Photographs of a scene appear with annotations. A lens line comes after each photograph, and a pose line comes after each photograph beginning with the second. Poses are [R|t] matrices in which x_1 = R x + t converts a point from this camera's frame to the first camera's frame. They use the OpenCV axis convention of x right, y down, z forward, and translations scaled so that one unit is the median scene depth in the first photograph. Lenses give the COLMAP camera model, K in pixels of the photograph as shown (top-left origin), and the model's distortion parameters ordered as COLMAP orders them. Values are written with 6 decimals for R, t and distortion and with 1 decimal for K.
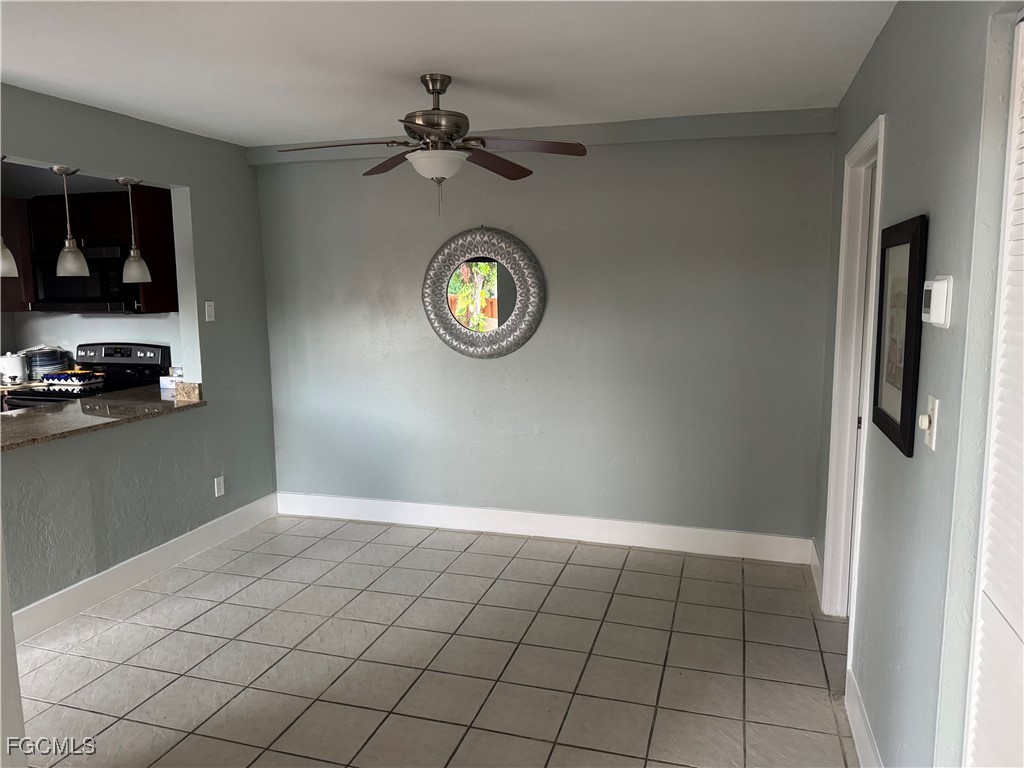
lens RADIAL K [[717.4, 0, 514.8], [0, 717.4, 384.9], [0, 0, 1]] dist [0.062769, -0.075436]
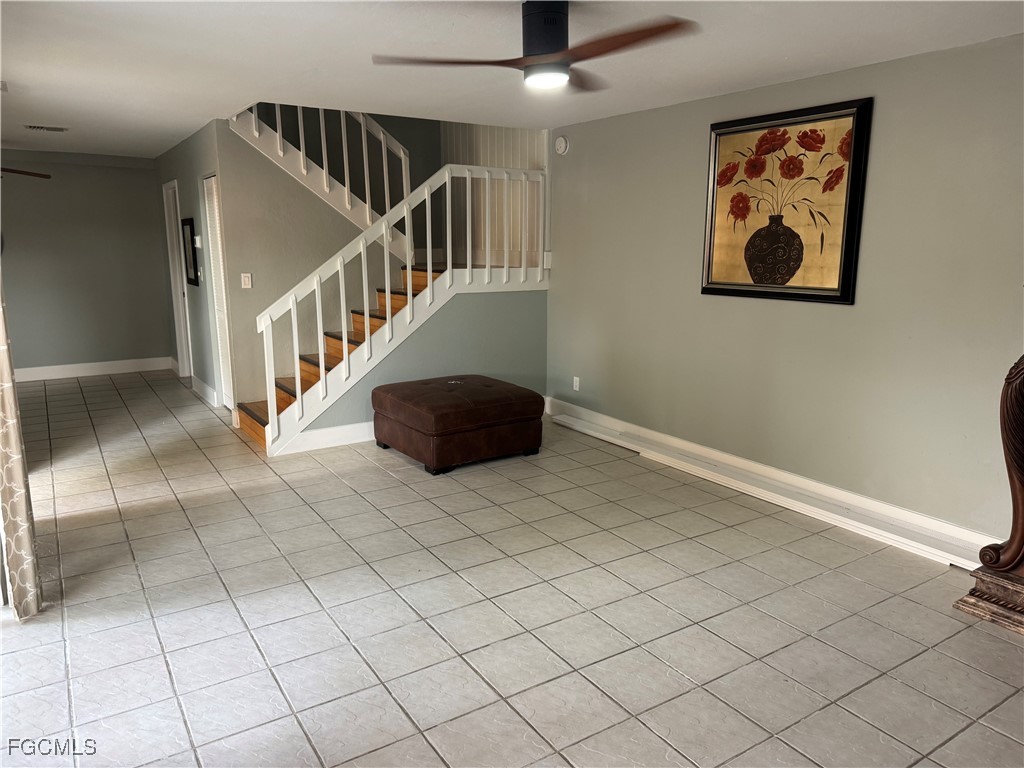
lens RADIAL K [[717.4, 0, 514.8], [0, 717.4, 384.9], [0, 0, 1]] dist [0.062769, -0.075436]
pose [[0.640139, -0.139891, 0.755416, -0.565056], [0.095190, 0.990148, 0.102696, 0.167956], [-0.762339, 0.006168, 0.647148, -1.155392]]
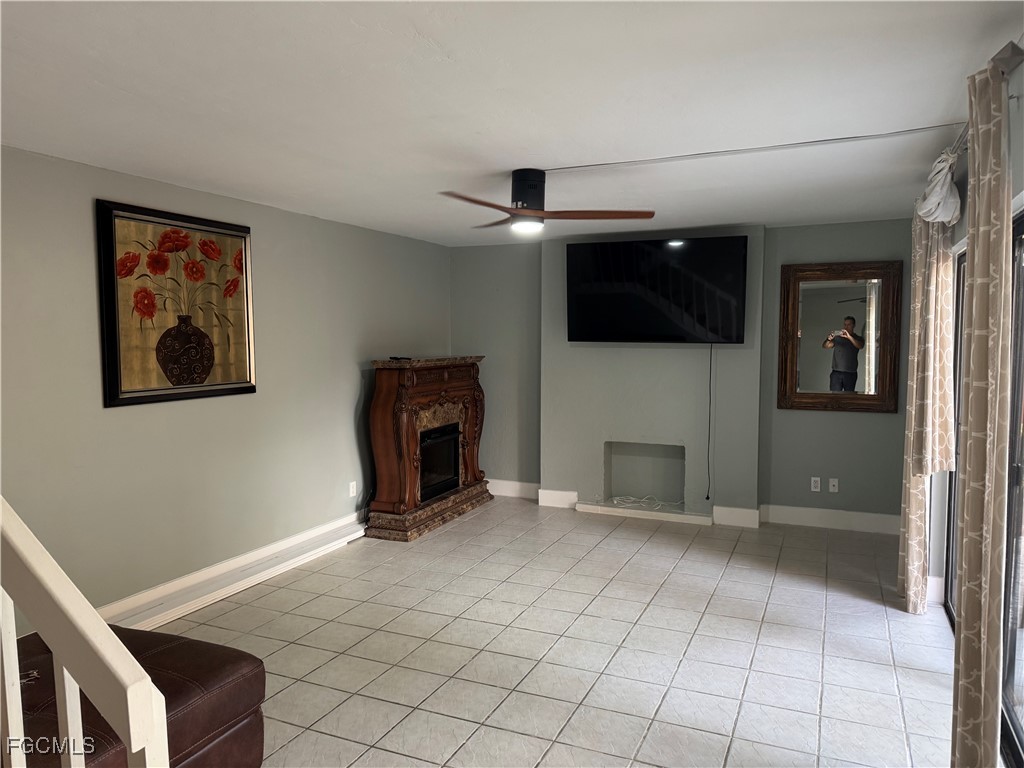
lens RADIAL K [[717.4, 0, 514.8], [0, 717.4, 384.9], [0, 0, 1]] dist [0.062769, -0.075436]
pose [[-0.993071, 0.006325, 0.117343, -0.087480], [0.030110, 0.978911, 0.202058, -0.027526], [-0.113591, 0.204191, -0.972318, 0.192608]]
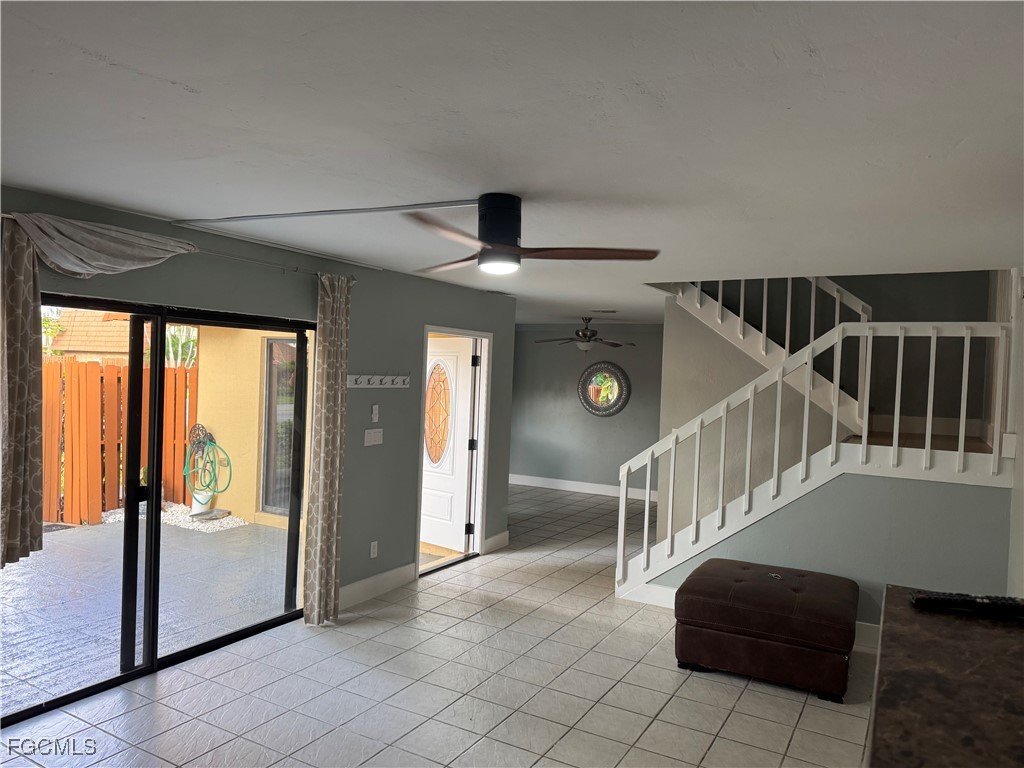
lens RADIAL K [[706.0, 0, 511.7], [0, 706.0, 387.8], [0, 0, 1]] dist [0.065651, -0.074761]
pose [[0.975571, 0.050856, -0.213715, 0.167174], [-0.075650, 0.991106, -0.109484, 0.154119], [0.206247, 0.122977, 0.970741, -1.387985]]
